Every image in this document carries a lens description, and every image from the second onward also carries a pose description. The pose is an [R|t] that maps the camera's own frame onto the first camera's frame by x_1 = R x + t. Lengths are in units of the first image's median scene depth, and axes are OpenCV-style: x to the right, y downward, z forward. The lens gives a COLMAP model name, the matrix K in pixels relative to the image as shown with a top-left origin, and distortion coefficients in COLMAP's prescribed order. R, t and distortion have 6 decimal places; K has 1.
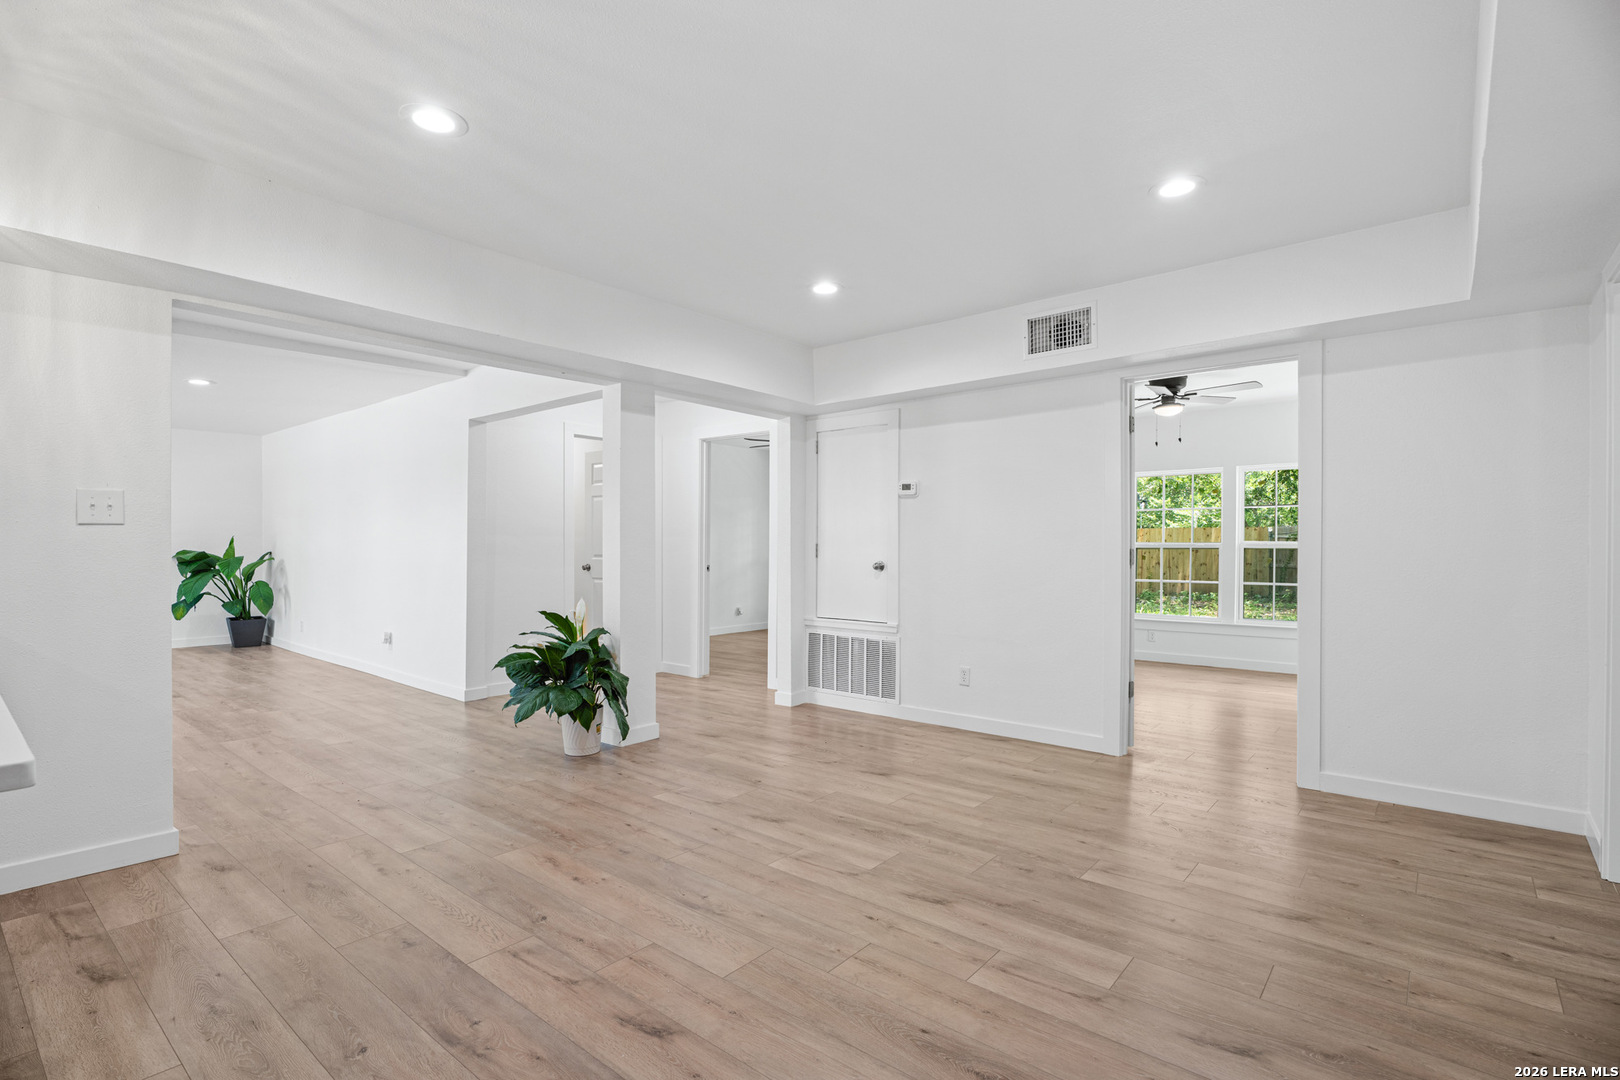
lens RADIAL K [[760.5, 0, 804.1], [0, 760.5, 544.9], [0, 0, 1]] dist [-0.014778, -0.000257]
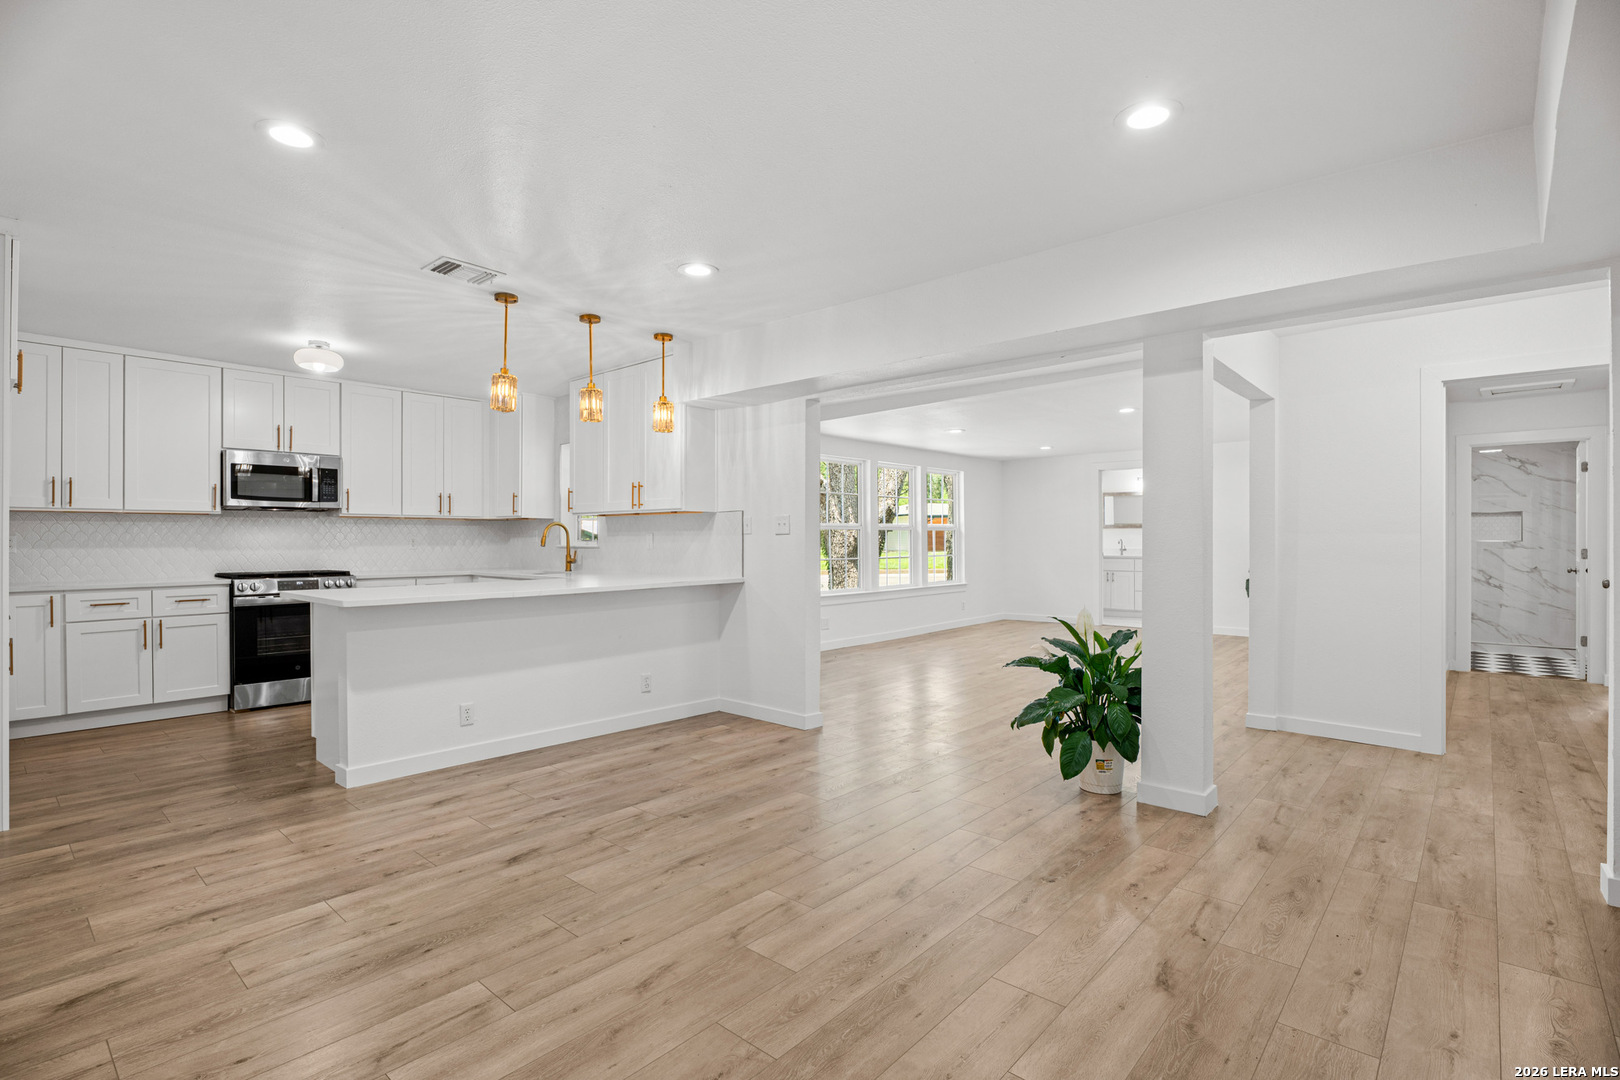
lens RADIAL K [[760.5, 0, 804.1], [0, 760.5, 544.9], [0, 0, 1]] dist [-0.014778, -0.000257]
pose [[-0.021771, 0.001792, -0.999761, 0.970840], [-0.000524, 0.999998, 0.001804, -0.005646], [0.999763, 0.000563, -0.021770, 1.168300]]
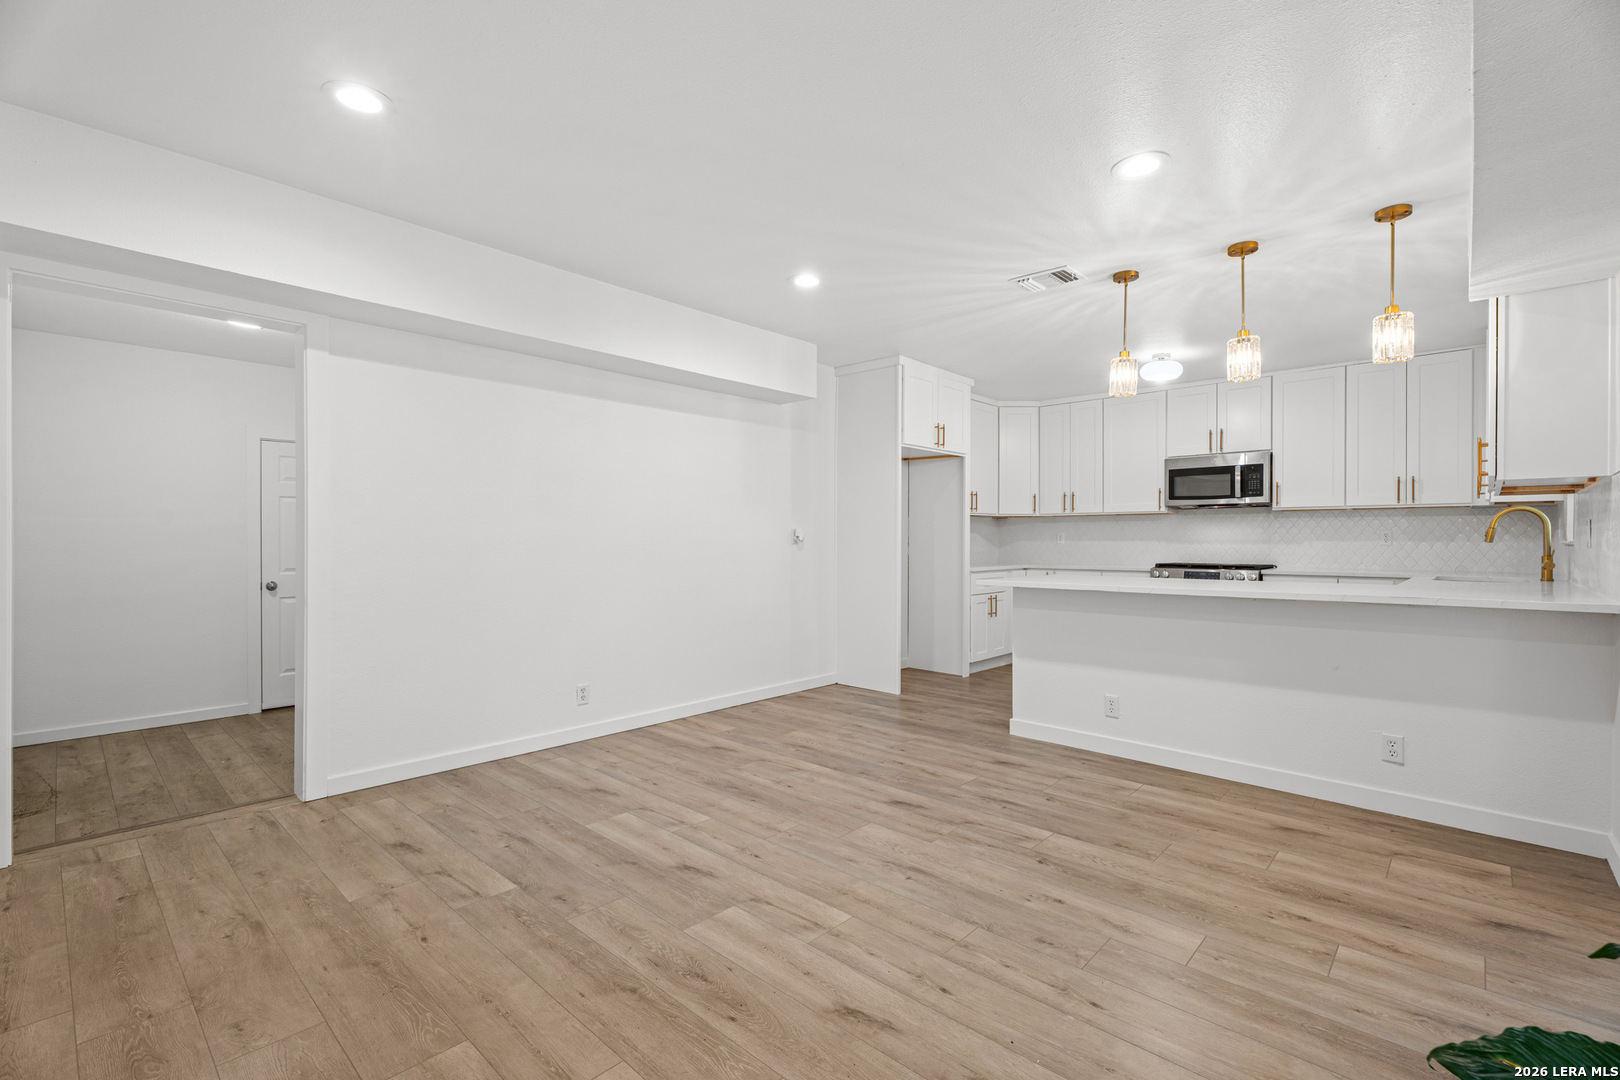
lens RADIAL K [[725.9, 0, 810.0], [0, 725.9, 540.0], [0, 0, 1]] dist [0.000861, 0.000266]
pose [[-0.999026, -0.005401, 0.043789, -0.037848], [-0.005333, 0.999984, 0.001662, 0.004586], [-0.043798, 0.001427, -0.999039, 1.980639]]
